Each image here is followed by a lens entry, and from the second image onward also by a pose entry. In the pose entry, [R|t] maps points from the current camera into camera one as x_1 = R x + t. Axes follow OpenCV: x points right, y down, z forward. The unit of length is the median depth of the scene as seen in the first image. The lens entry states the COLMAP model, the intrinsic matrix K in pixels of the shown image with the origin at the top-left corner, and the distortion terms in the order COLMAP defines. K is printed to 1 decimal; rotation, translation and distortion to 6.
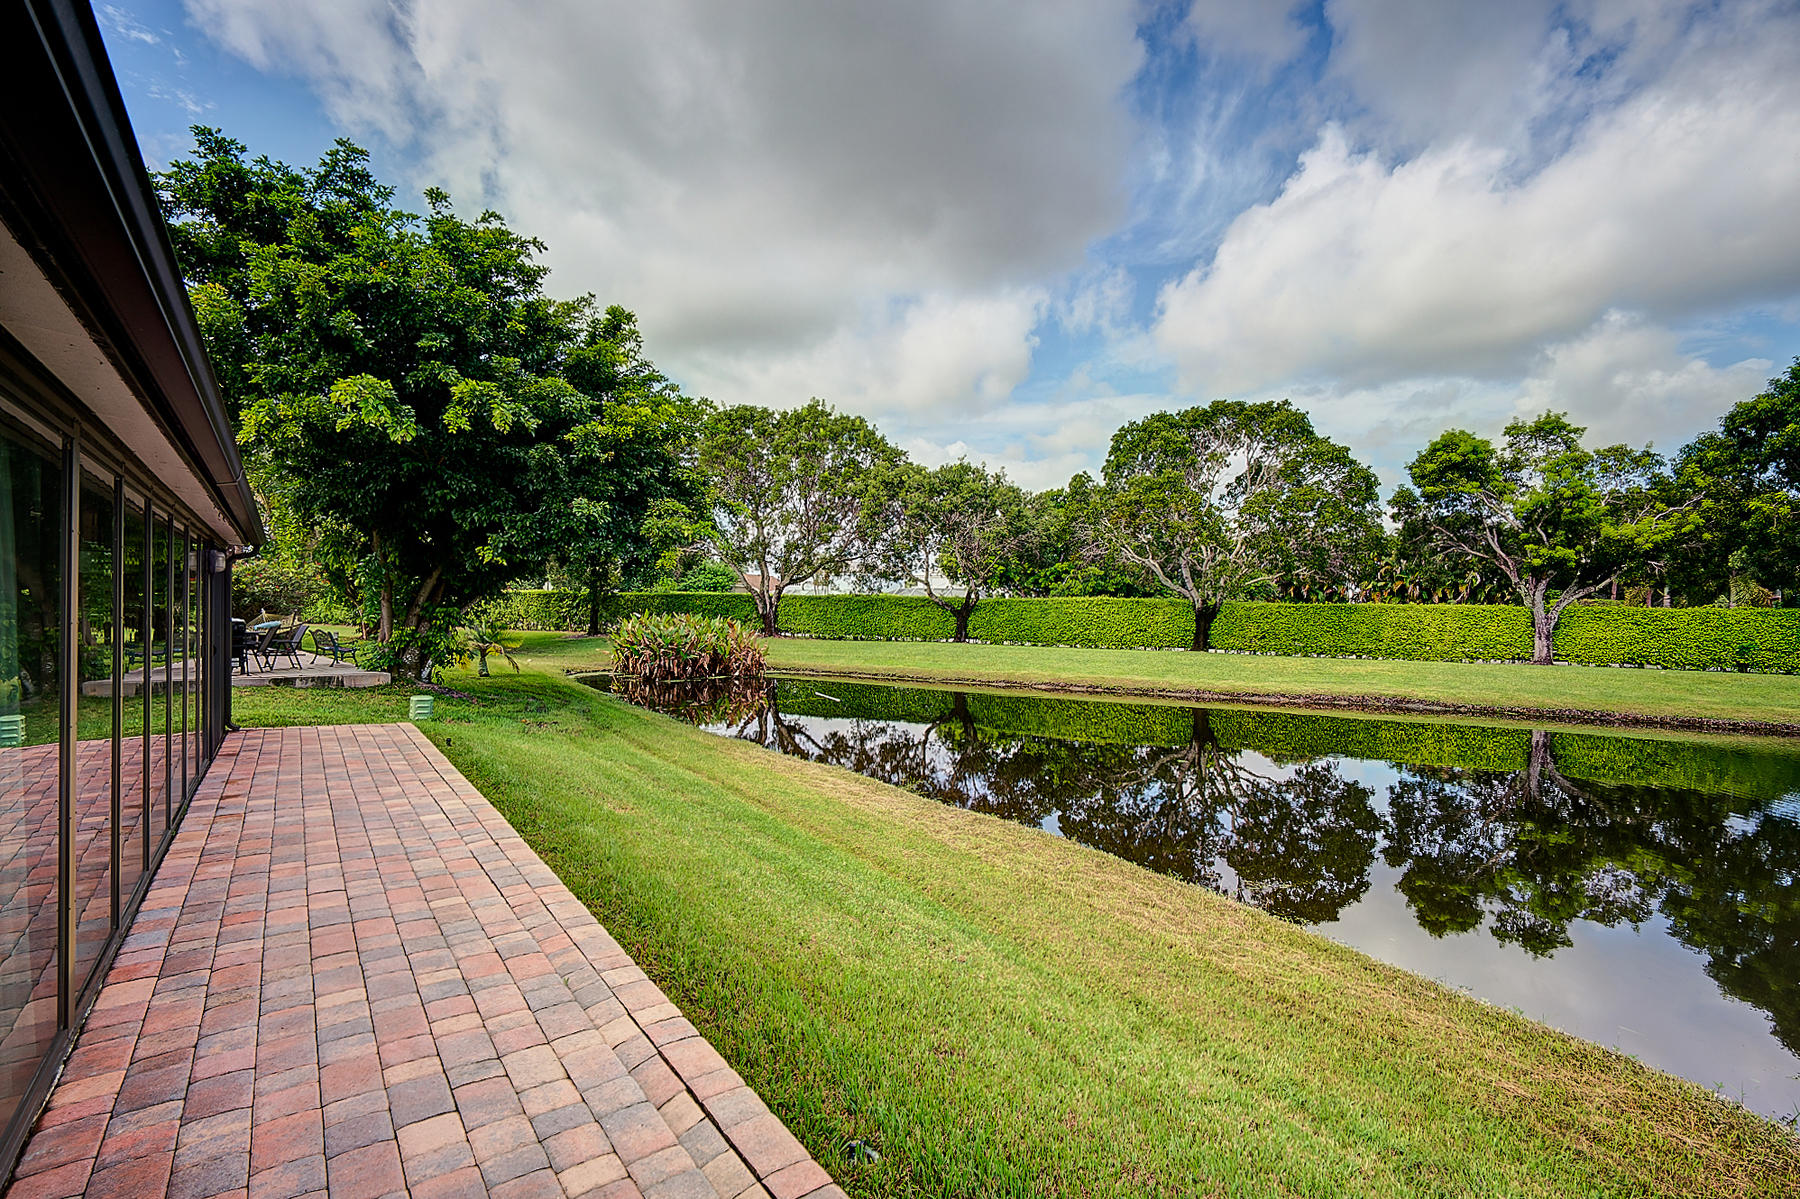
lens RADIAL K [[784.4, 0, 894.9], [0, 784.4, 606.9], [0, 0, 1]] dist [-0.015434, 0.000168]
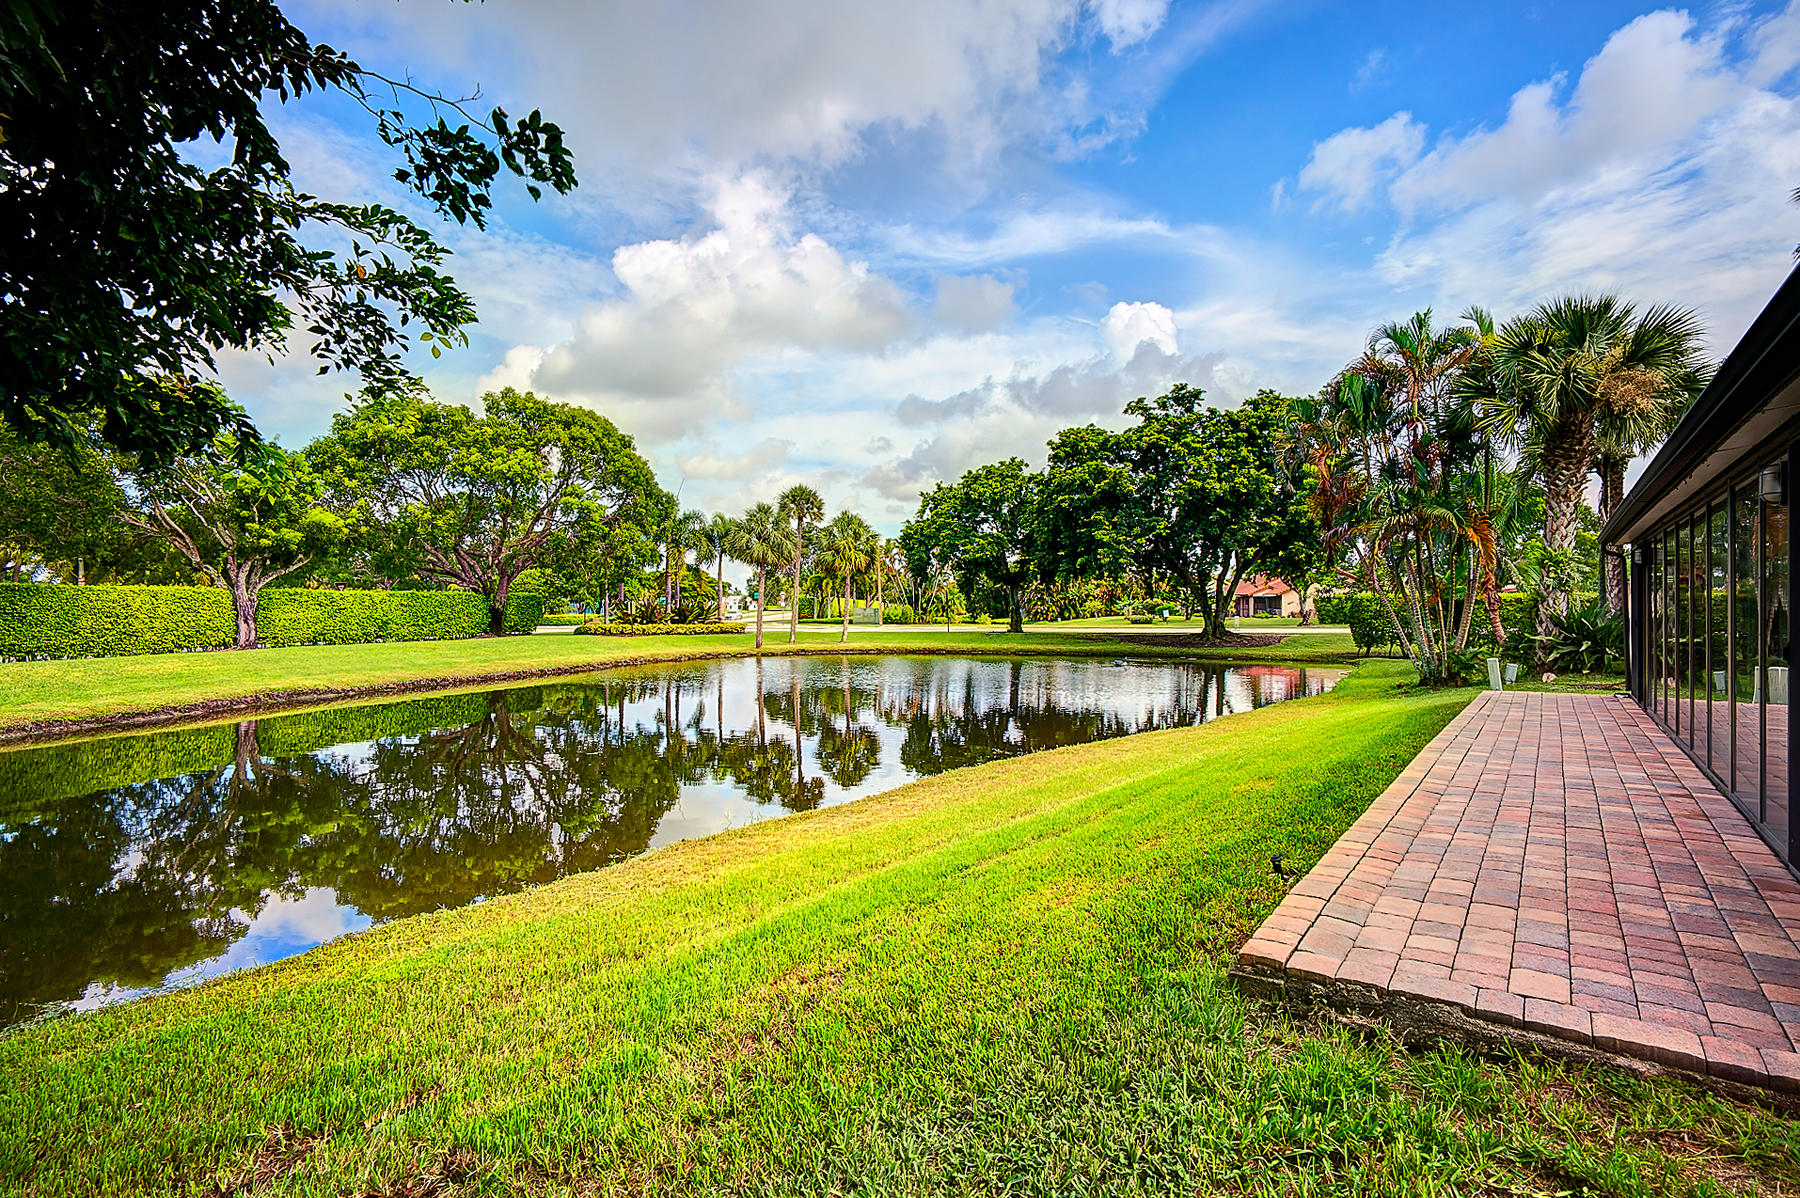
lens RADIAL K [[784.4, 0, 894.9], [0, 784.4, 606.4], [0, 0, 1]] dist [-0.015434, 0.000168]
pose [[-0.203083, -0.013655, 0.979066, -0.267724], [0.000812, 0.999900, 0.014114, 0.008976], [-0.979161, 0.003661, -0.203051, 0.414156]]
